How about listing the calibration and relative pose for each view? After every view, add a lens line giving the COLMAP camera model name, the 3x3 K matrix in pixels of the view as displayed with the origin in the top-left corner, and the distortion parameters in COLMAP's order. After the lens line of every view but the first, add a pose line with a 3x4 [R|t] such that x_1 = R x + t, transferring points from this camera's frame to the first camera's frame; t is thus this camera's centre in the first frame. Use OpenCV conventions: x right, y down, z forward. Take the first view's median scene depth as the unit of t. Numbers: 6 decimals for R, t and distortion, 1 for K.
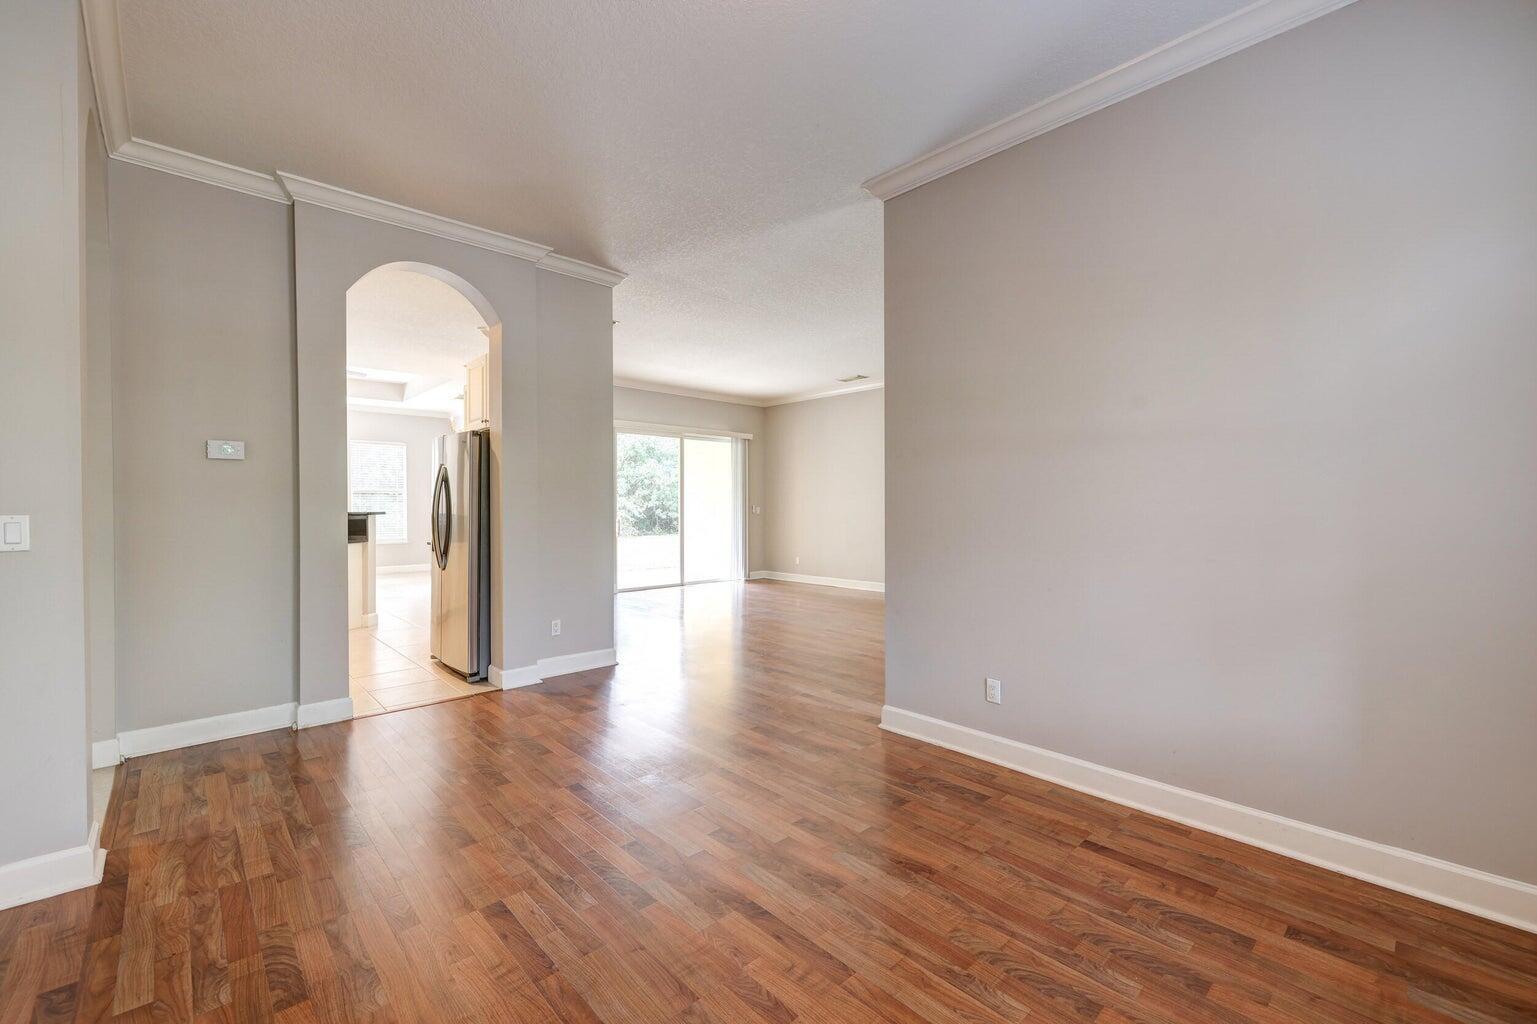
lens RADIAL K [[636.9, 0, 775.4], [0, 636.9, 510.2], [0, 0, 1]] dist [0.008824, -0.000123]
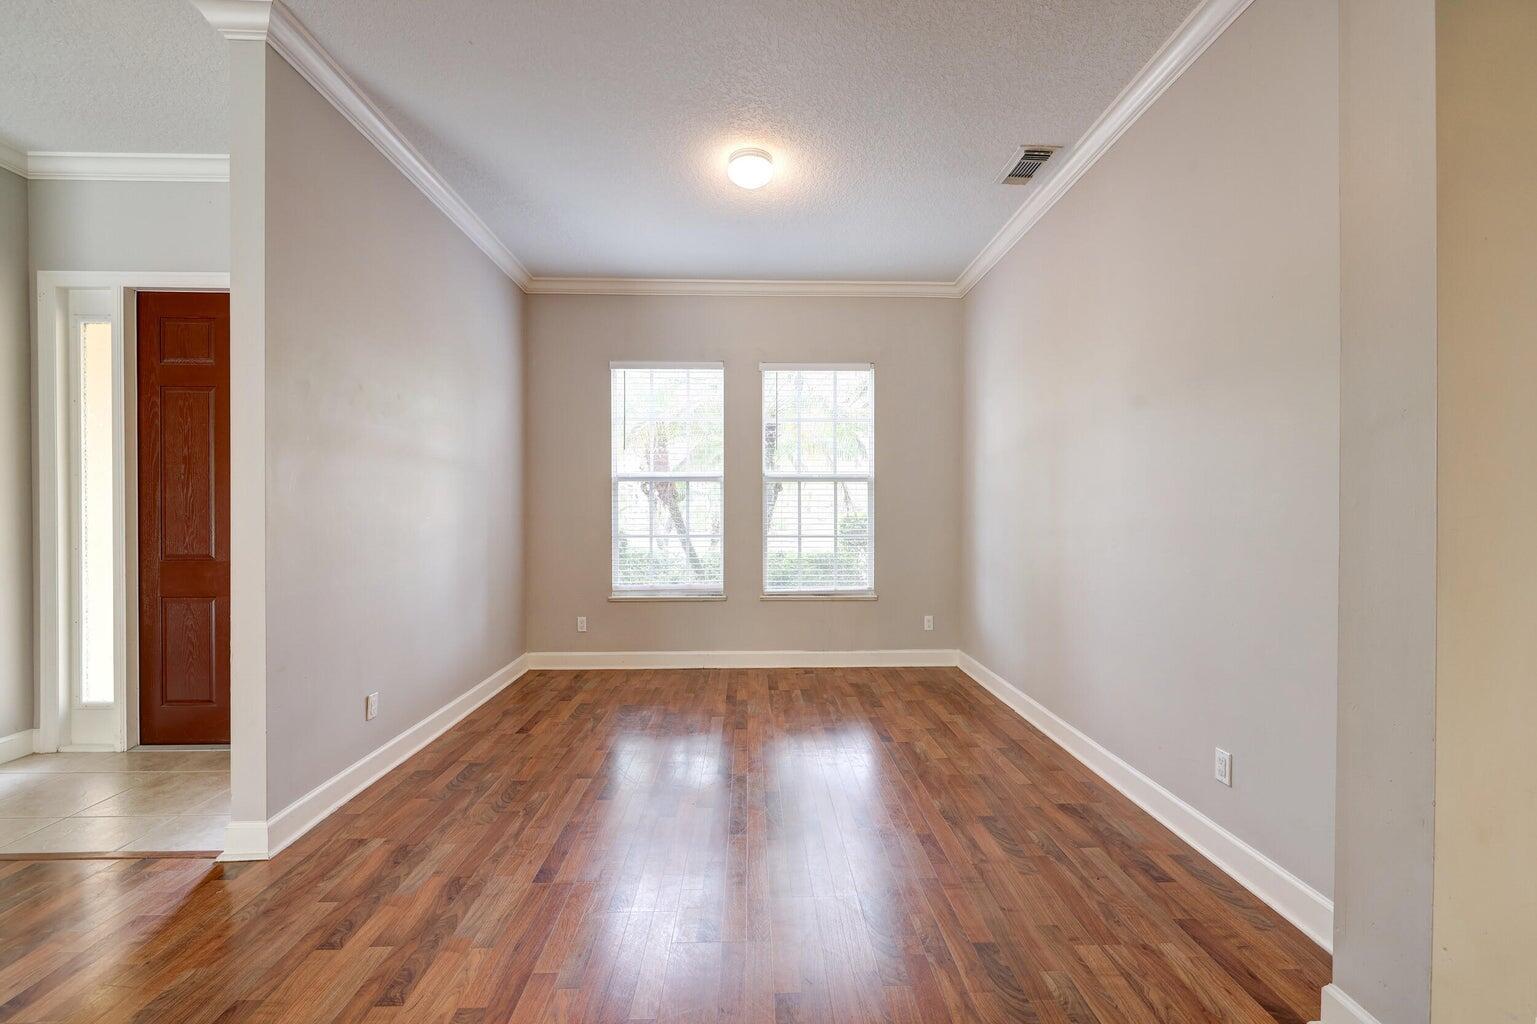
lens RADIAL K [[636.9, 0, 767.6], [0, 636.9, 510.2], [0, 0, 1]] dist [0.008824, -0.000123]
pose [[-0.740839, 0.000113, 0.671683, -1.013153], [0.006467, 0.999955, 0.006965, -0.012094], [-0.671652, 0.009503, -0.740806, 1.818690]]
